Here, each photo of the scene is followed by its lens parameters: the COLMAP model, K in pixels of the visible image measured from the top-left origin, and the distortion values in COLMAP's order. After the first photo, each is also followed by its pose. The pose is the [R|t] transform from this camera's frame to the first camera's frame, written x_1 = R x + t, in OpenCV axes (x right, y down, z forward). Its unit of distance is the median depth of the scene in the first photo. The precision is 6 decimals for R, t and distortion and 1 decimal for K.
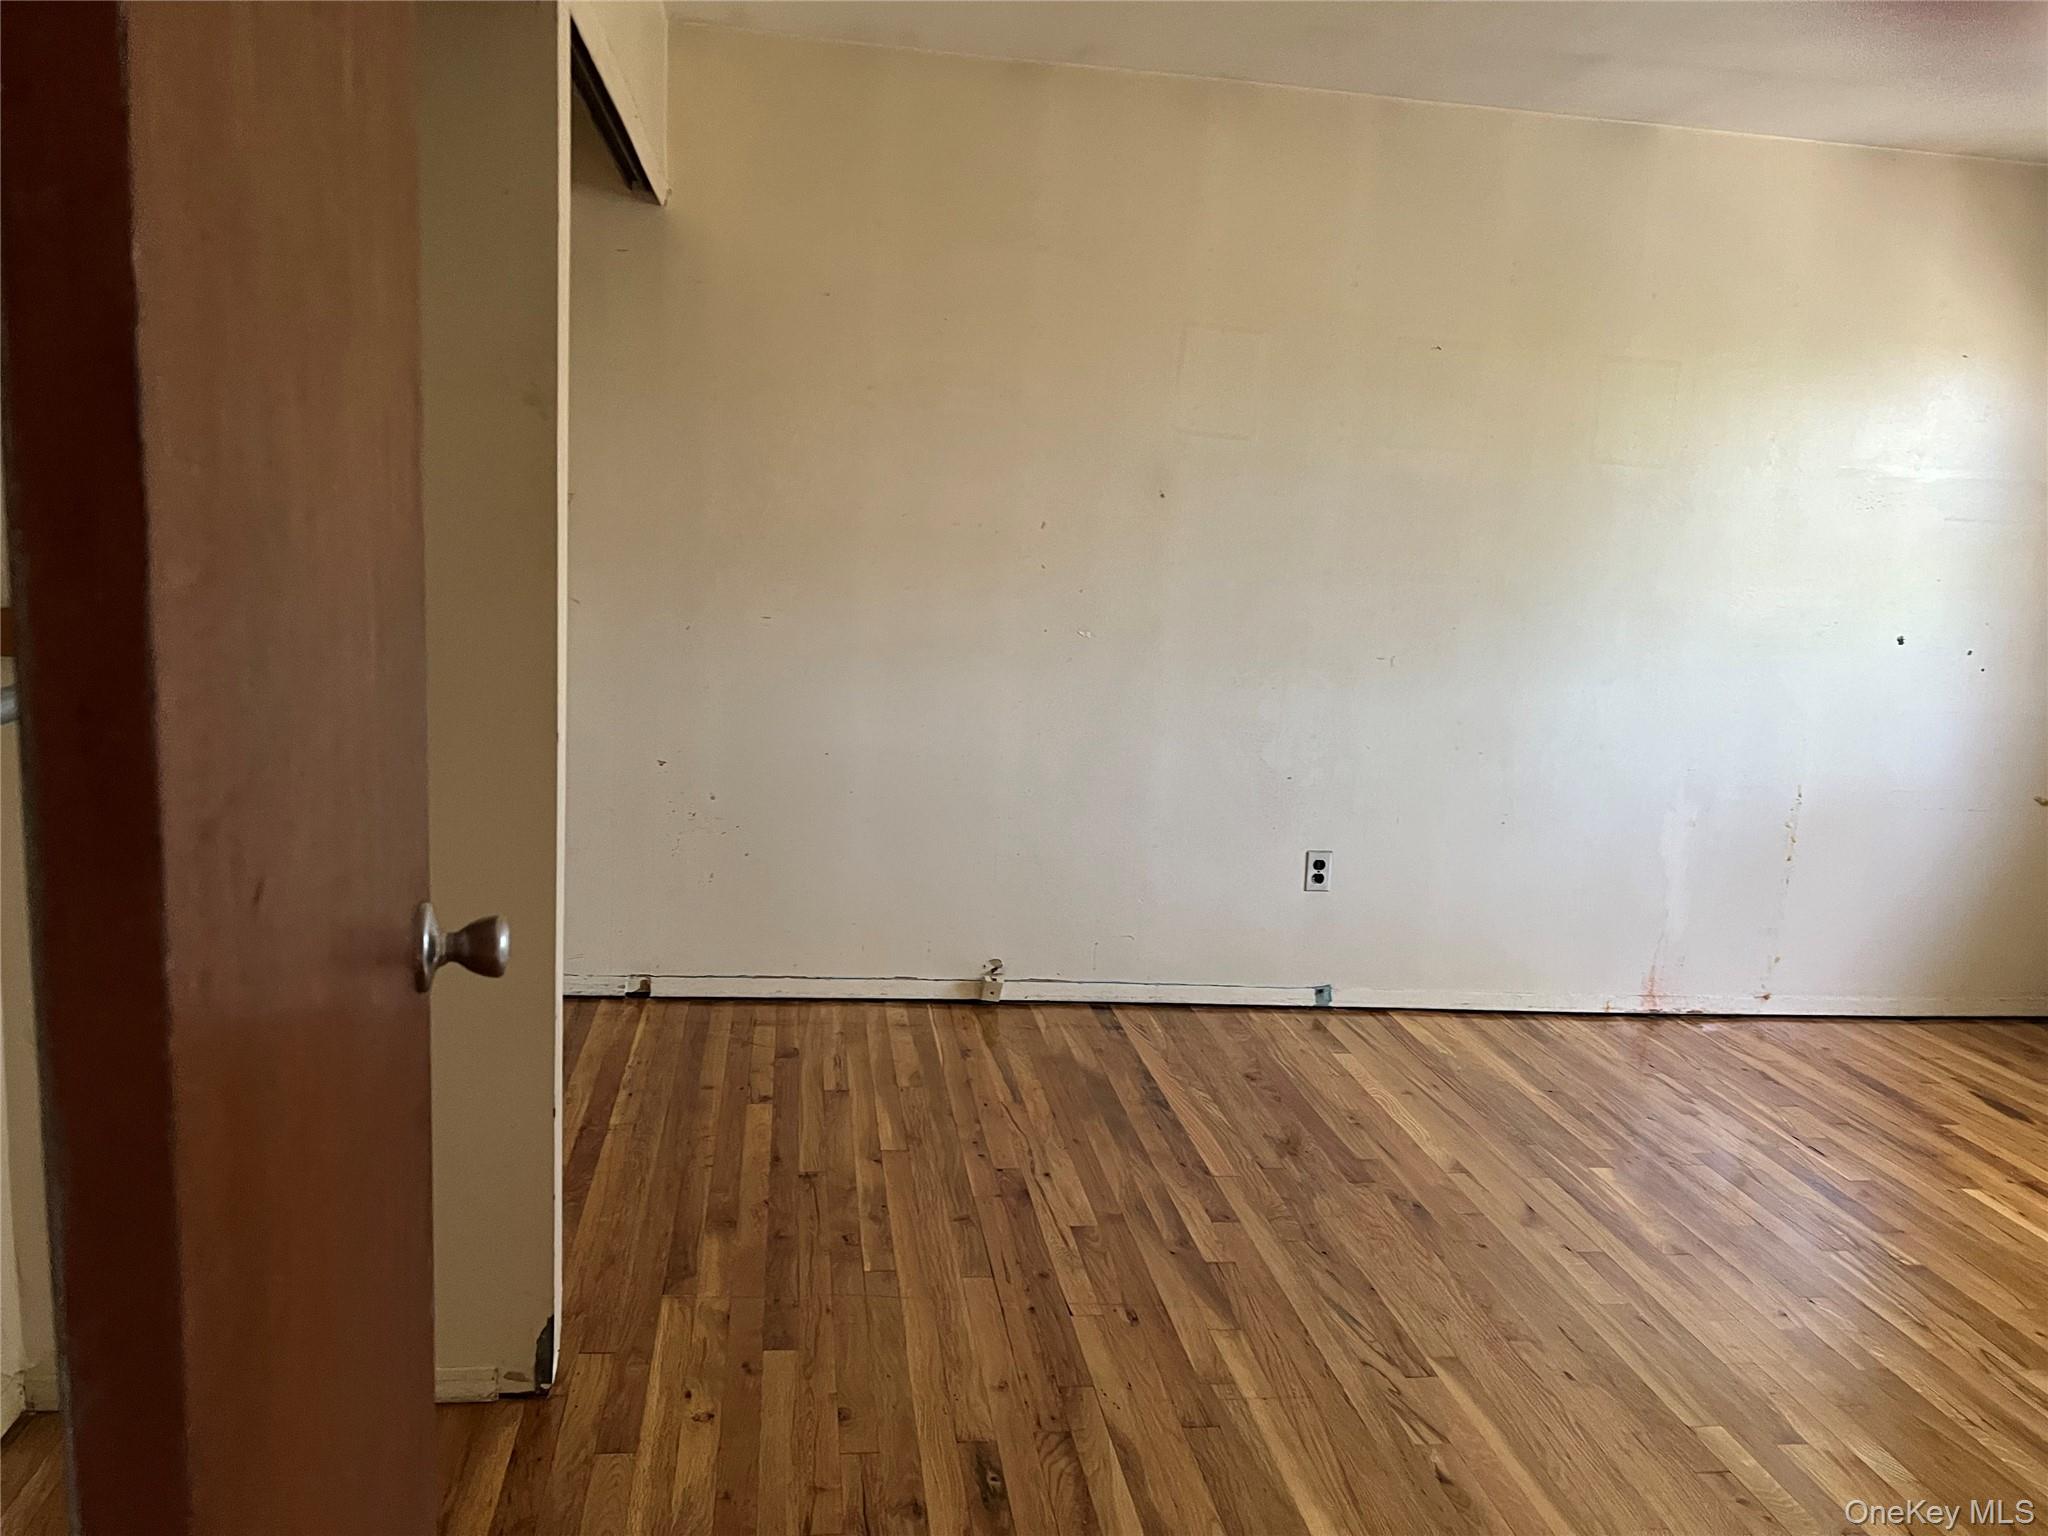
lens RADIAL K [[1530.9, 0, 1016.6], [0, 1530.9, 768.6], [0, 0, 1]] dist [0.006438, 0.000353]
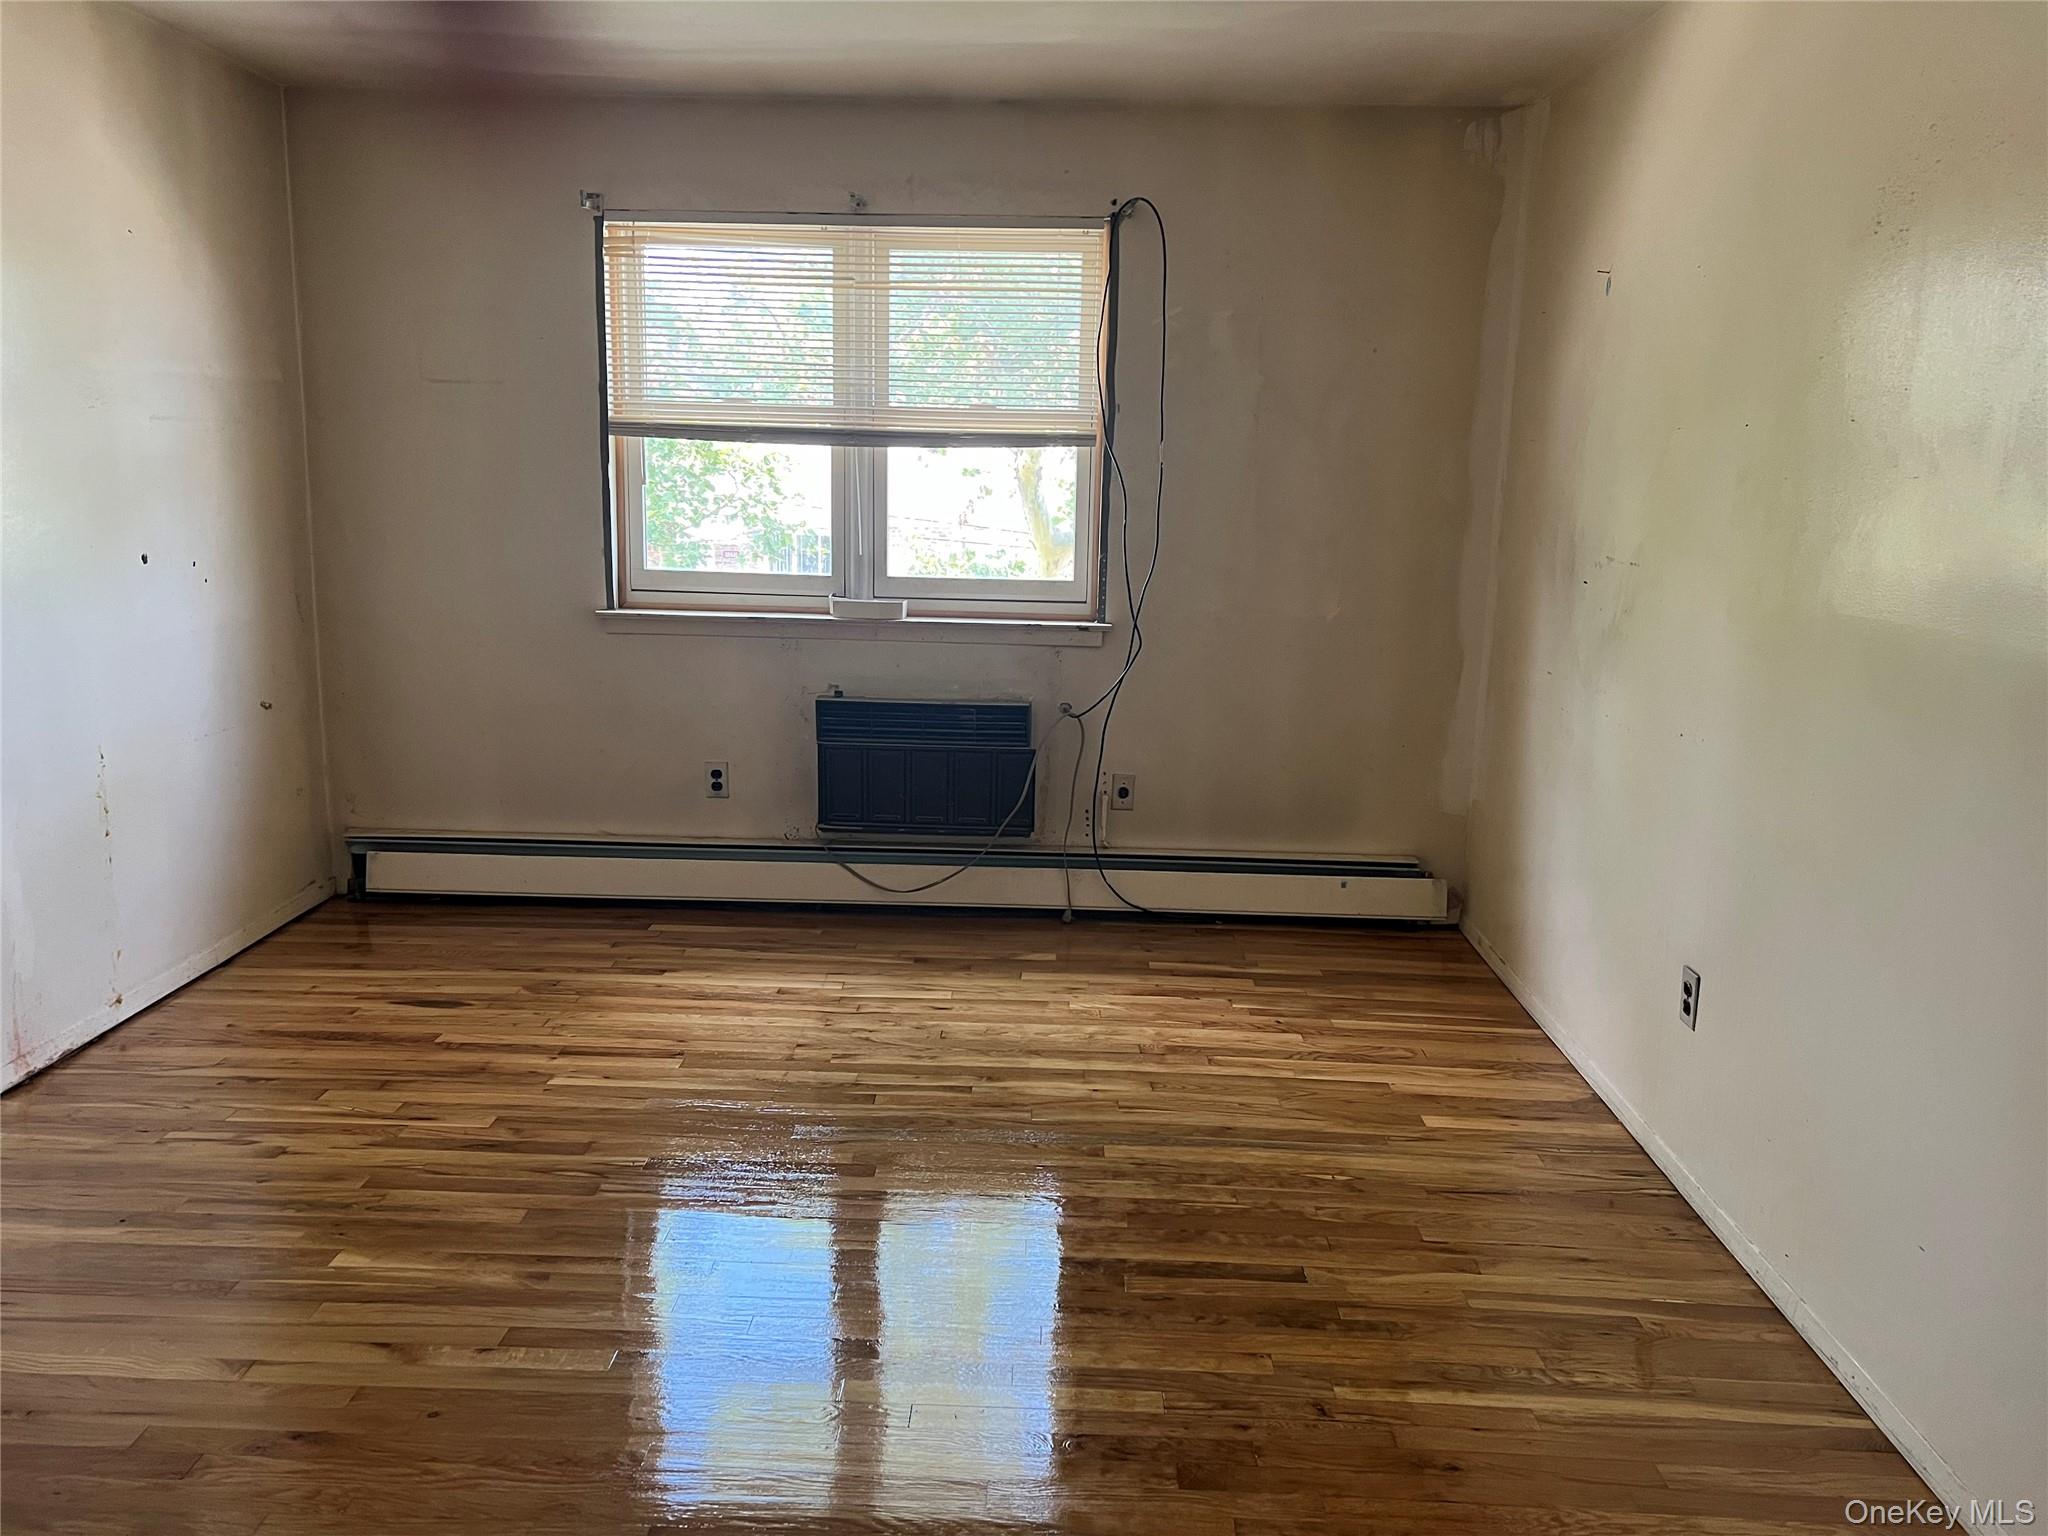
lens RADIAL K [[1530.9, 0, 1021.3], [0, 1530.9, 768.6], [0, 0, 1]] dist [0.006438, 0.000353]
pose [[0.162227, -0.242868, 0.956398, -0.226339], [0.152548, 0.963758, 0.218862, -0.091235], [-0.974891, 0.110391, 0.193396, 0.395067]]
